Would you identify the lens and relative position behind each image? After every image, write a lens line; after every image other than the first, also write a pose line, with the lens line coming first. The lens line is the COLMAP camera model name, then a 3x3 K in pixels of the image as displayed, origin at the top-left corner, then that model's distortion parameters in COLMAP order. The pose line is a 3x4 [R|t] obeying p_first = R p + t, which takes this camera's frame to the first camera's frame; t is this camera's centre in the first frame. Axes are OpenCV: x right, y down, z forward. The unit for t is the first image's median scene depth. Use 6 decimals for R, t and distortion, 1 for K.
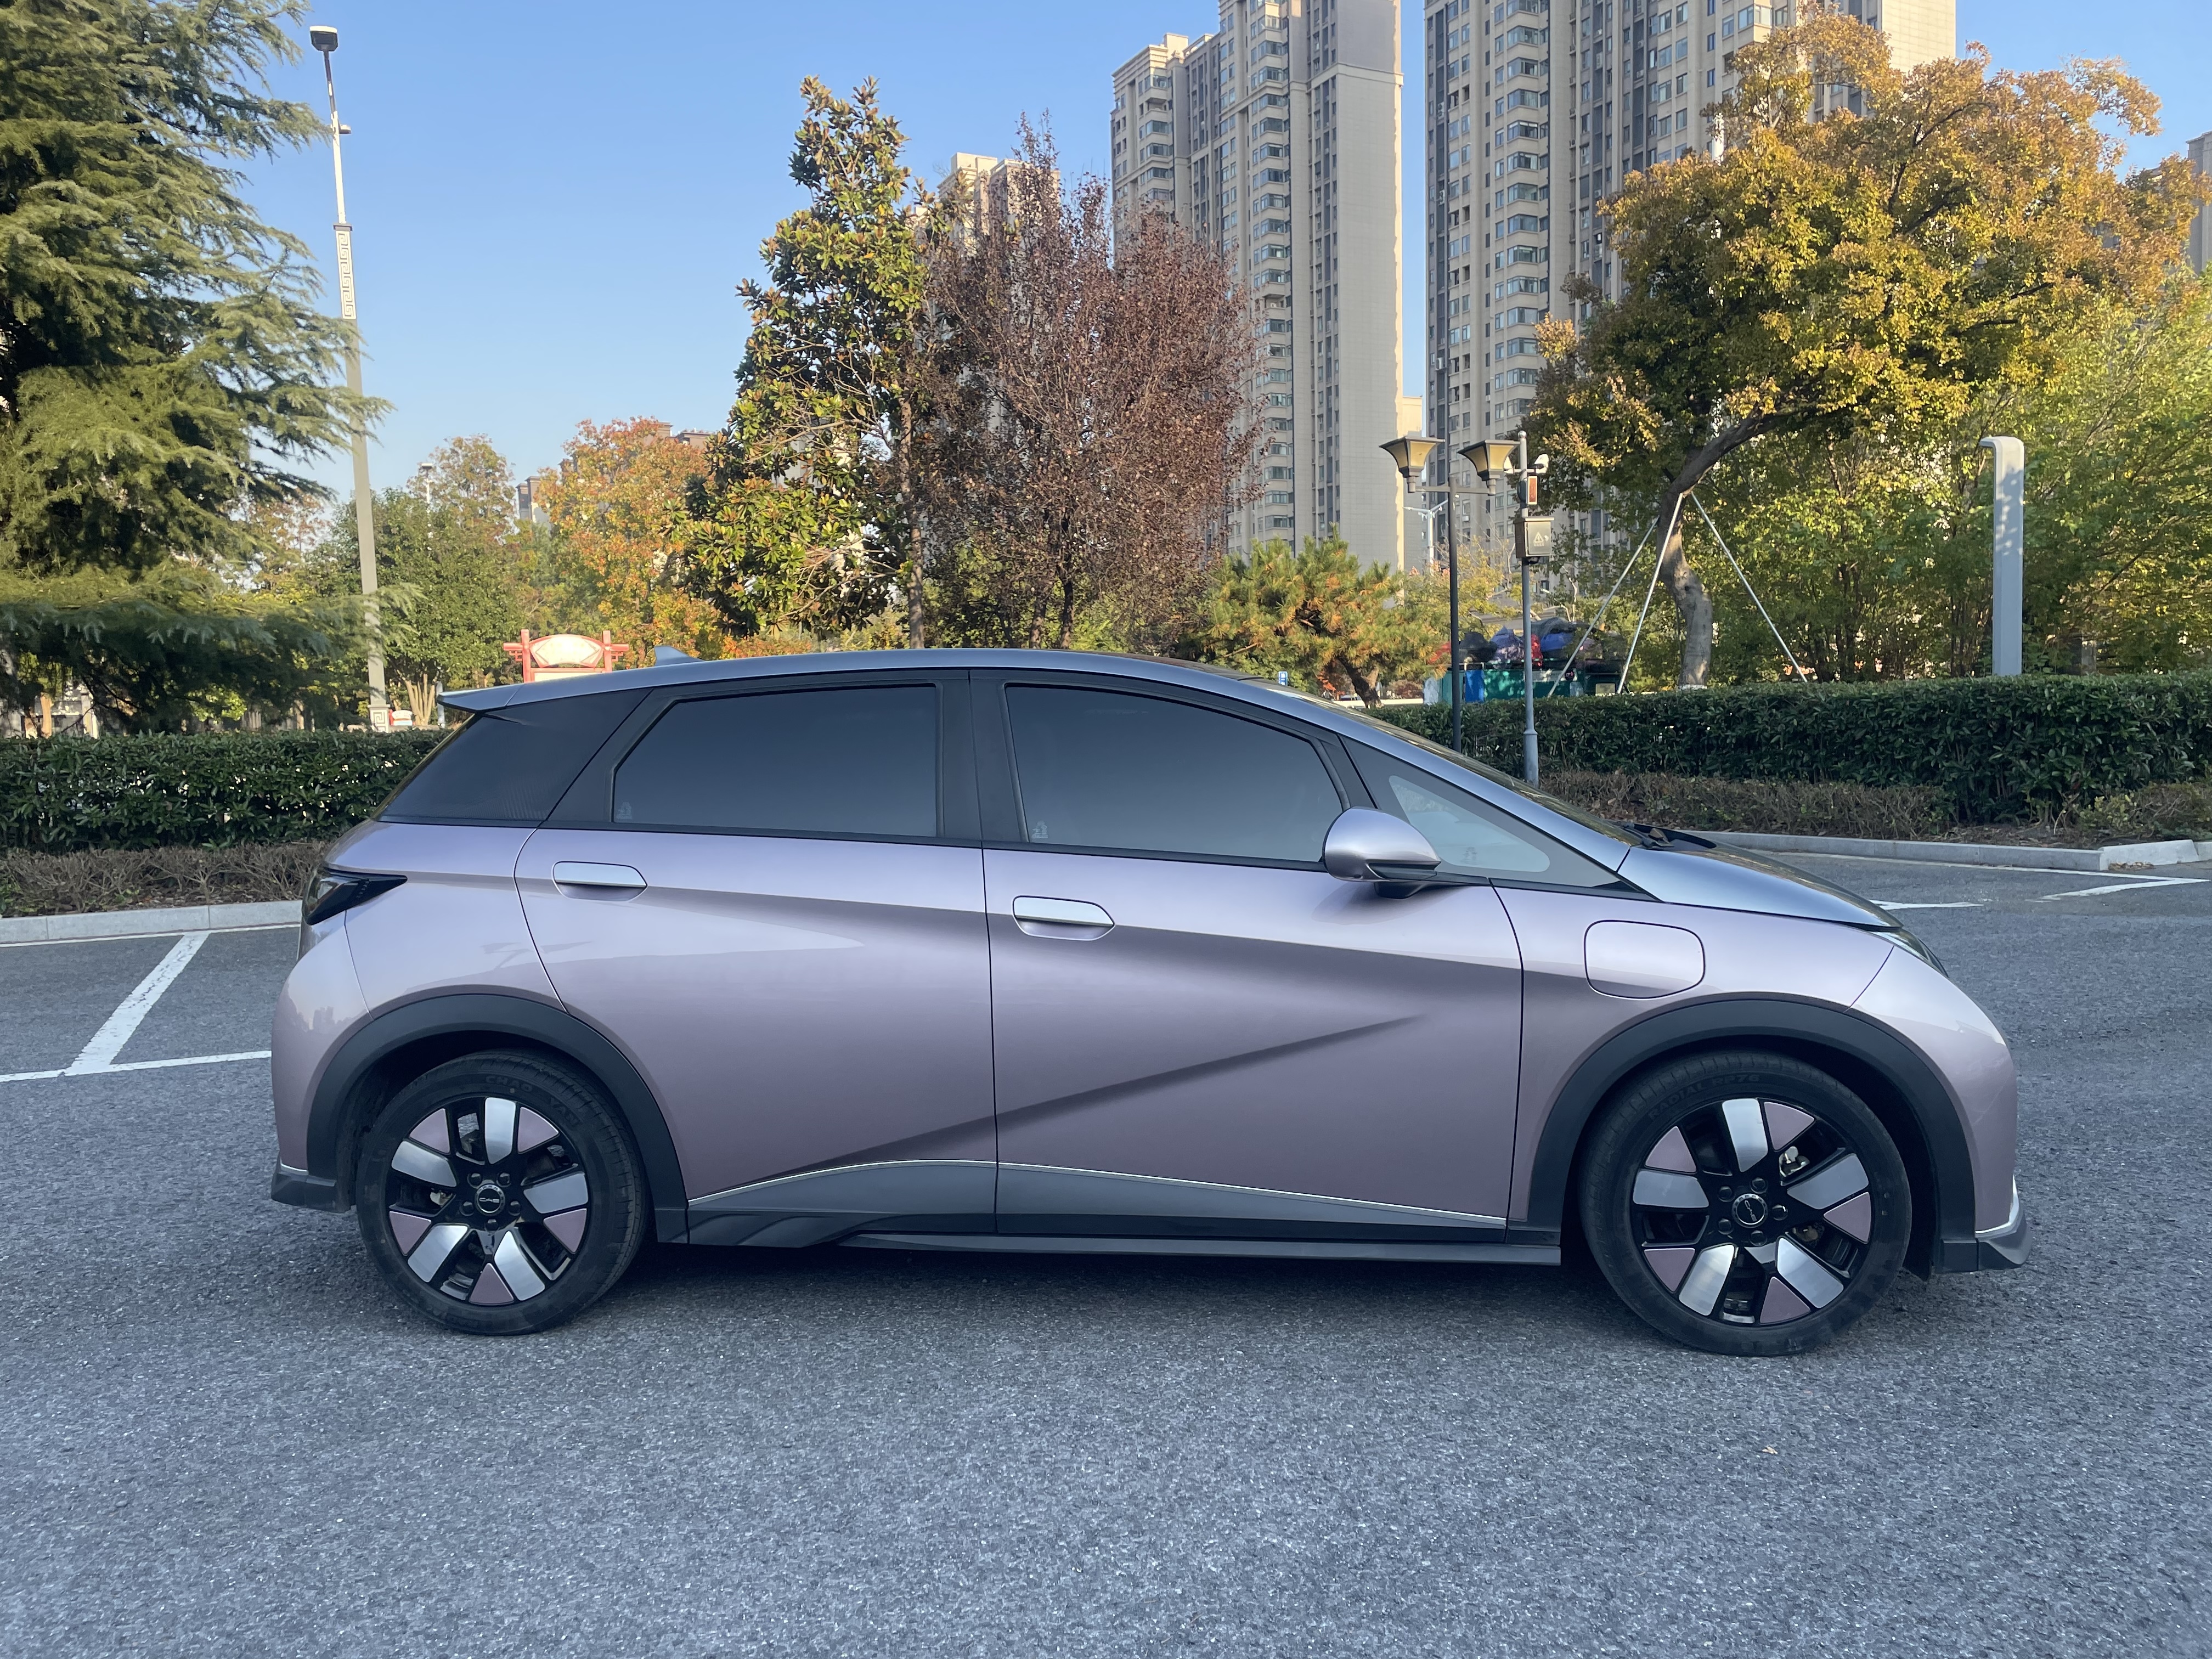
lens RADIAL K [[1624.3, 0, 1106.8], [0, 1624.3, 838.0], [0, 0, 1]] dist [0.079719, -0.102623]
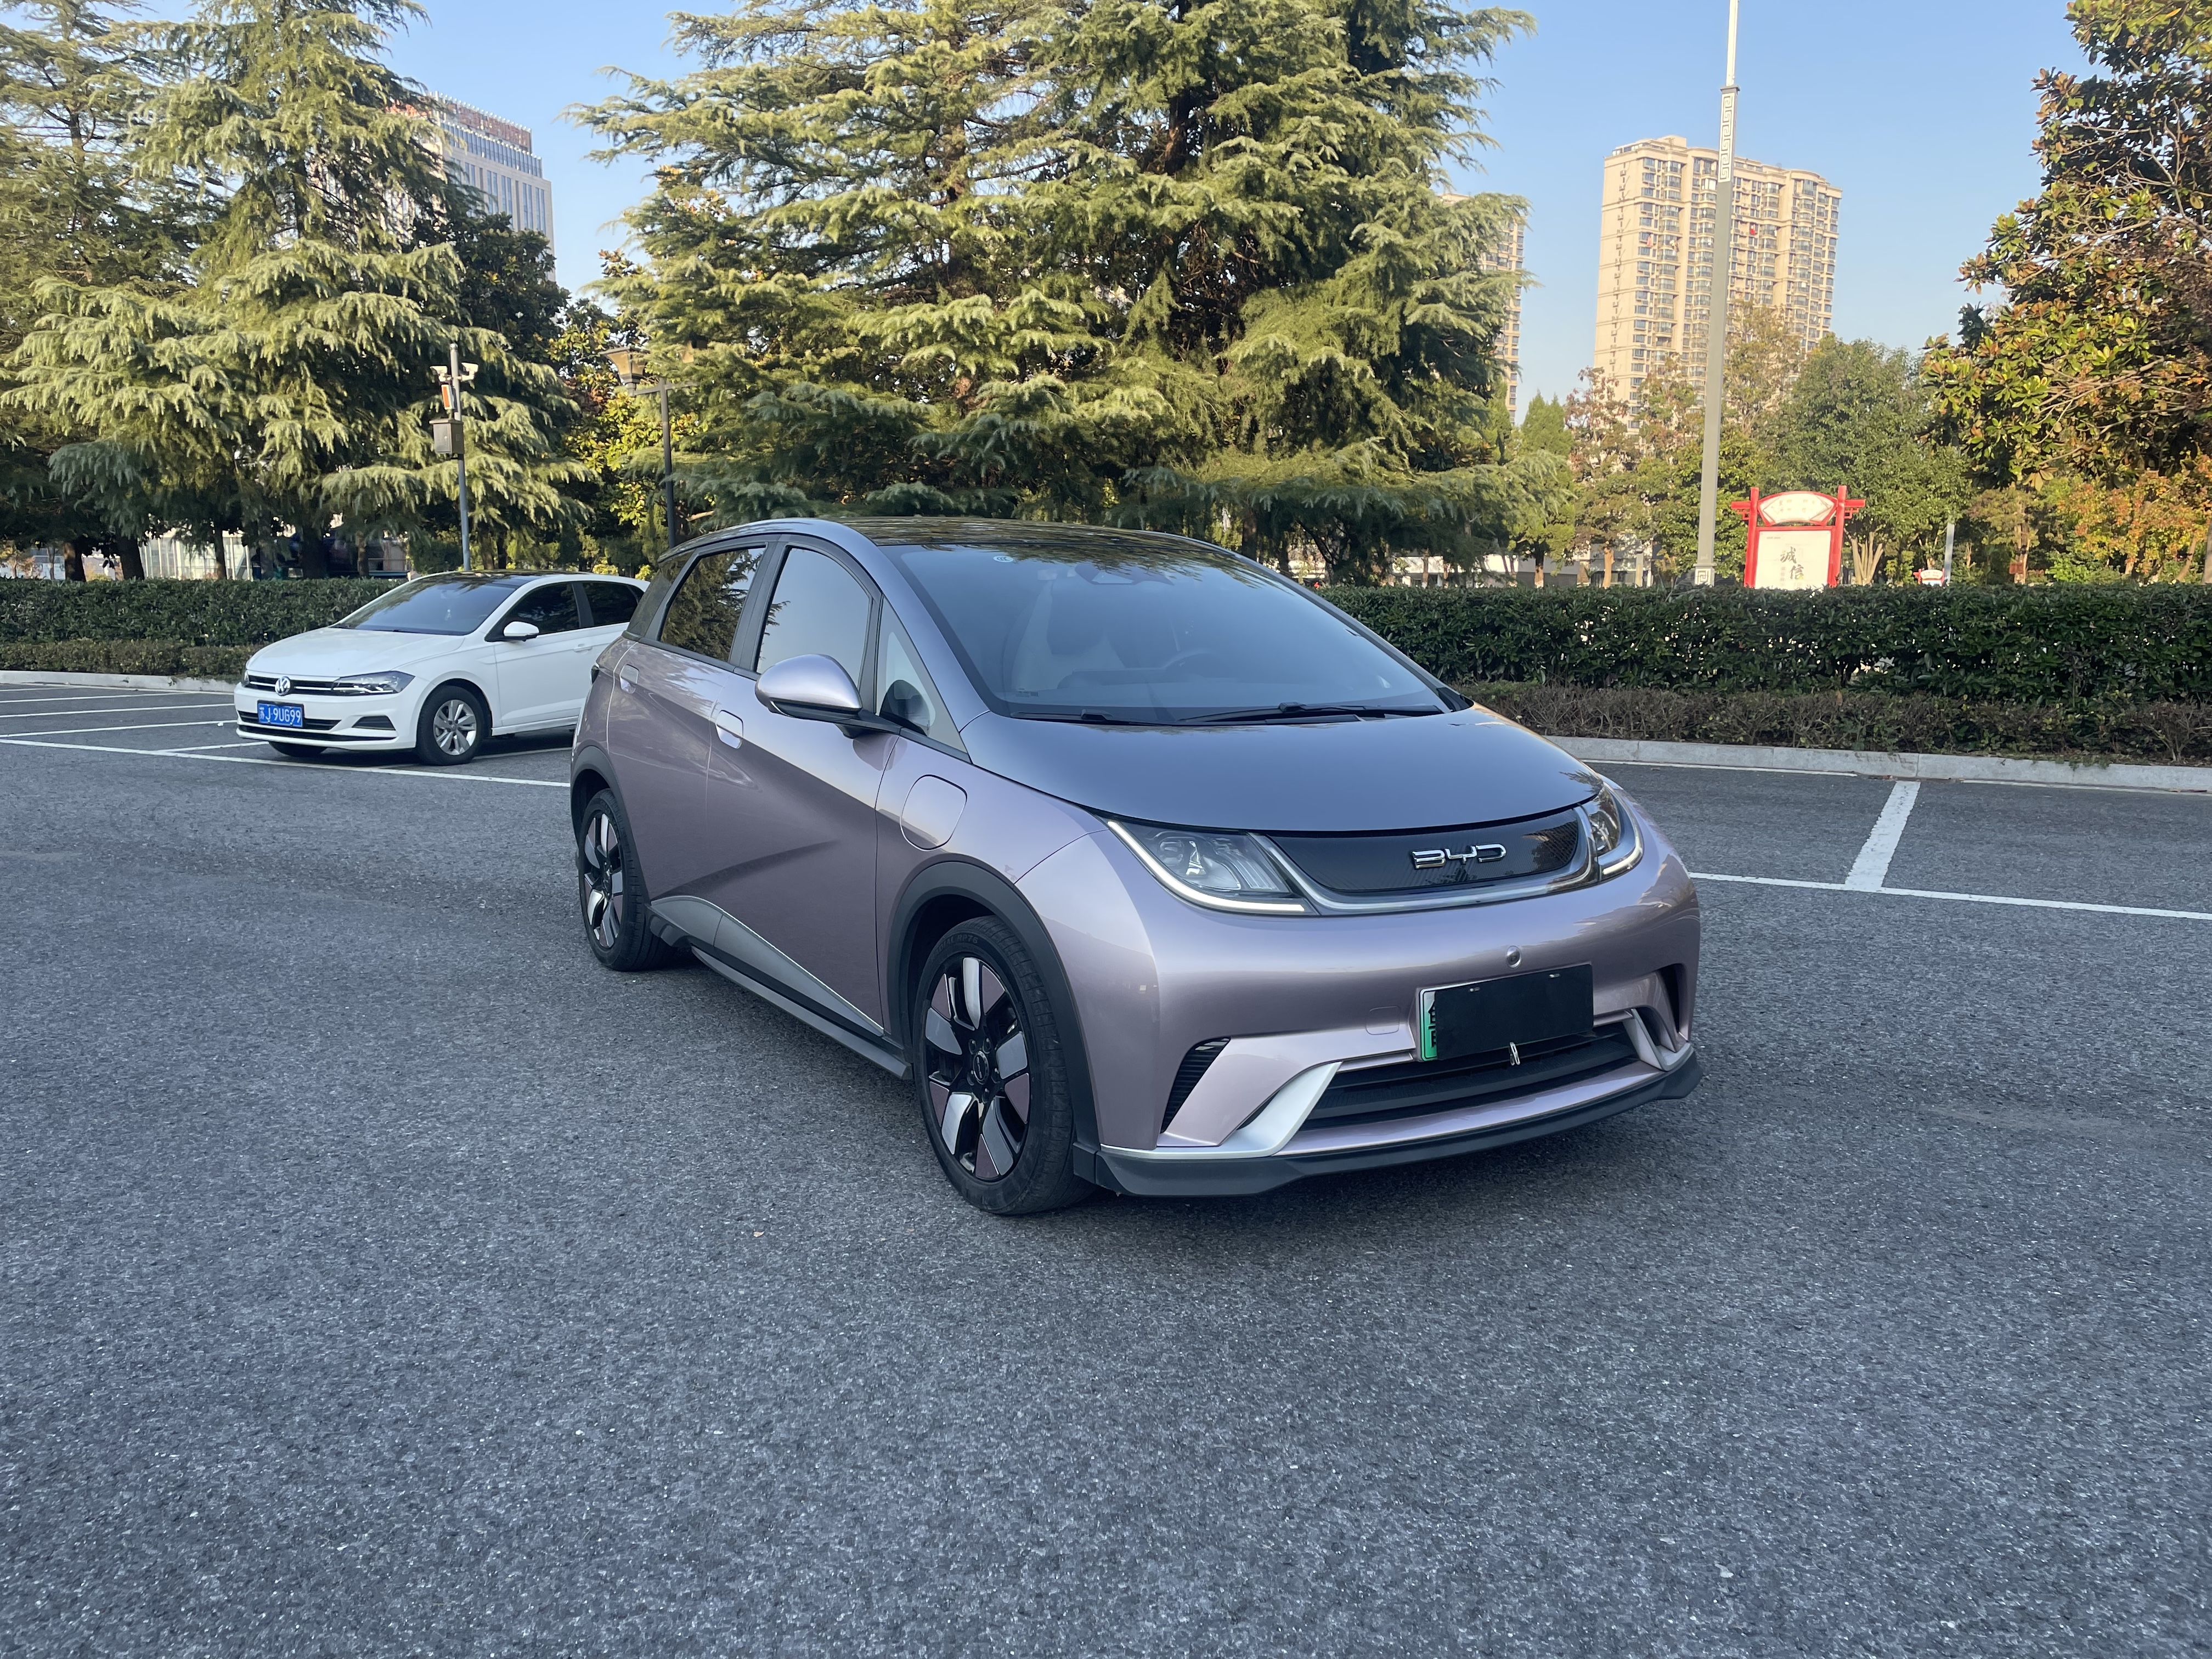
lens RADIAL K [[1624.3, 0, 1106.8], [0, 1624.3, 838.0], [0, 0, 1]] dist [0.079719, -0.102623]
pose [[0.632734, 0.139269, -0.761742, 1.199877], [-0.074605, 0.990082, 0.119047, -0.043421], [0.770767, -0.018496, 0.636849, 0.411589]]
